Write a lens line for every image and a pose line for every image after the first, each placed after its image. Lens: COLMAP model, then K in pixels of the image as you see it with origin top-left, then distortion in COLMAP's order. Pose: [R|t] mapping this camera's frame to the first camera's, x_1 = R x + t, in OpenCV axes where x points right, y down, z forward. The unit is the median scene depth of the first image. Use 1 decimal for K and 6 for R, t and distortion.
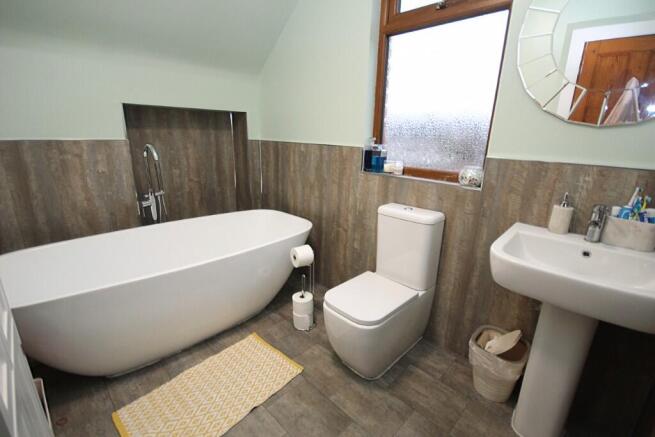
lens RADIAL K [[301.0, 0, 330.7], [0, 301.0, 216.7], [0, 0, 1]] dist [0.000168, -0.002731]
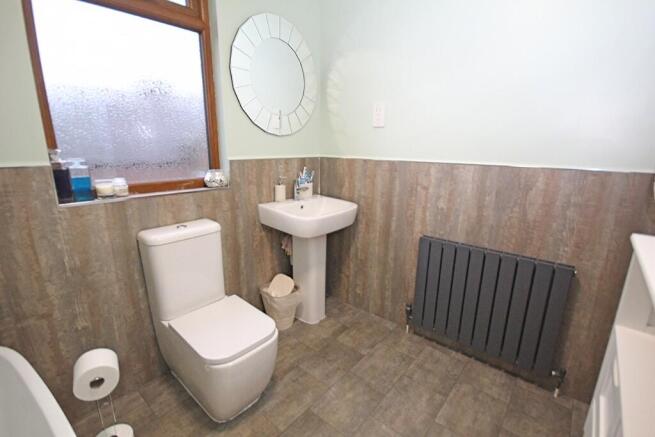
lens RADIAL K [[301.0, 0, 331.2], [0, 301.0, 218.5], [0, 0, 1]] dist [0.000168, -0.002731]
pose [[-0.061471, -0.280850, 0.957781, -0.721455], [0.248981, 0.924945, 0.287202, -0.231085], [-0.966556, 0.256124, 0.013069, 0.676161]]
